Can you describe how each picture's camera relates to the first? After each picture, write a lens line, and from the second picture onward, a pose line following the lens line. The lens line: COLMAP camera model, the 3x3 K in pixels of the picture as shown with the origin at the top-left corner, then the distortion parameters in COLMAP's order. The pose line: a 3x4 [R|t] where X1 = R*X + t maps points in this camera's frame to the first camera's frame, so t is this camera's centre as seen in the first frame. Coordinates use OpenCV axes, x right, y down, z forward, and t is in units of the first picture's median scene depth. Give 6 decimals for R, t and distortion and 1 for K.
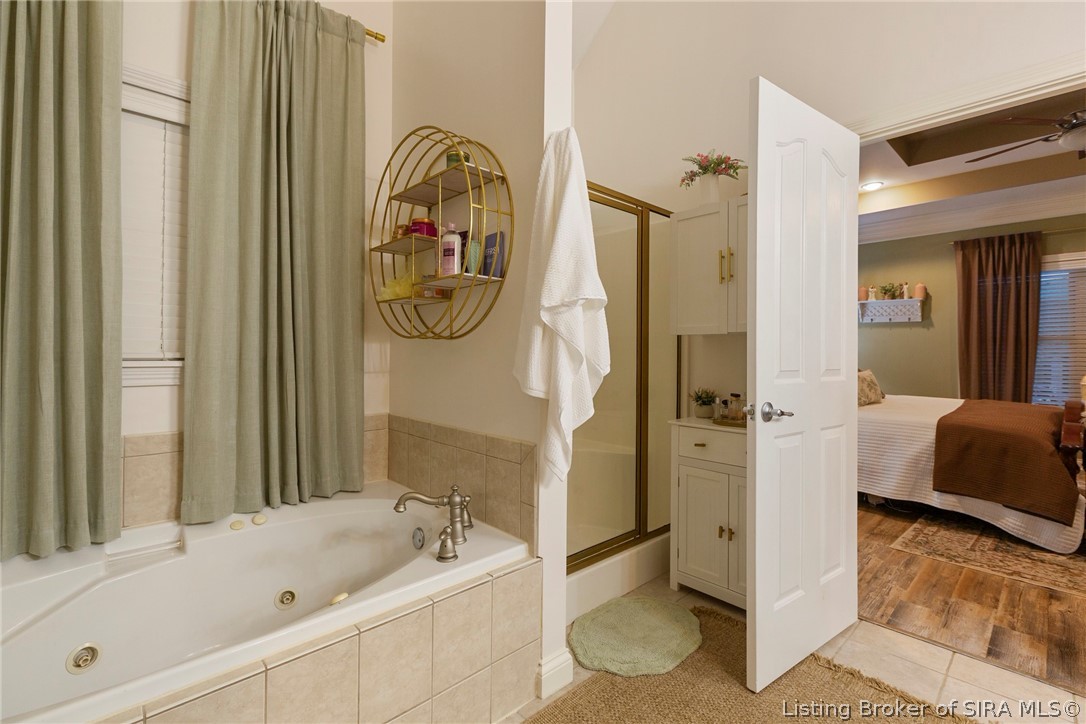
lens RADIAL K [[482.3, 0, 548.5], [0, 482.3, 357.7], [0, 0, 1]] dist [0.001059, -0.001653]
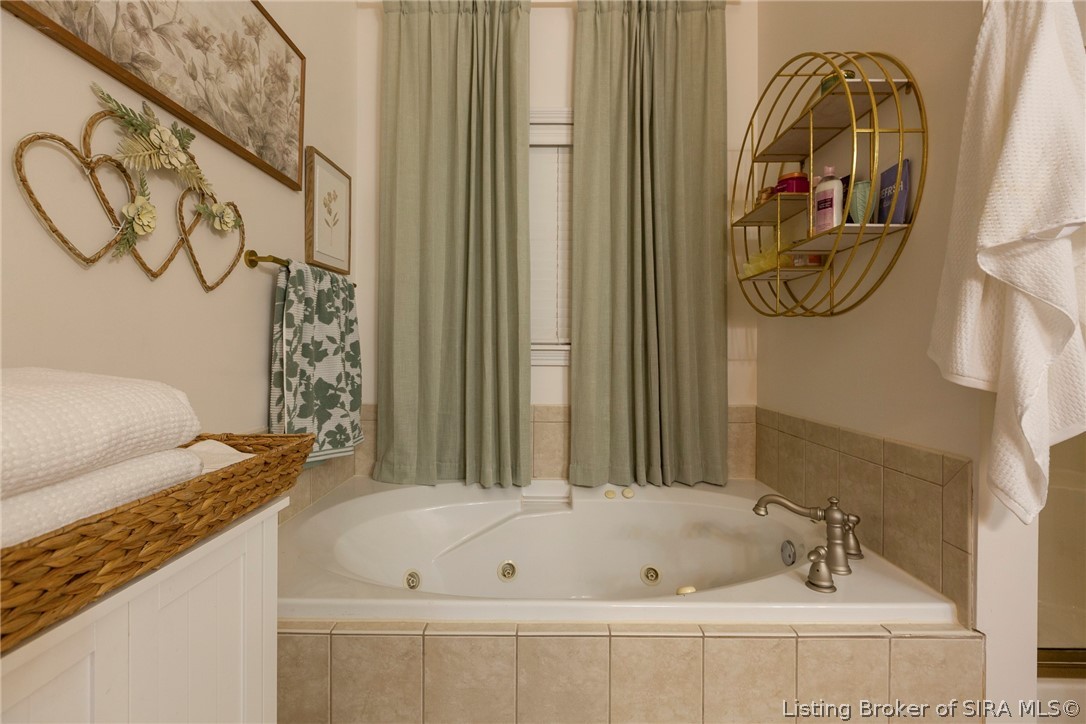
lens RADIAL K [[482.3, 0, 539.5], [0, 482.3, 354.8], [0, 0, 1]] dist [0.001059, -0.001653]
pose [[0.716673, -0.004106, -0.697397, 0.011718], [-0.001519, 0.999971, -0.007449, 0.039121], [0.697408, 0.006398, 0.716646, 0.101019]]
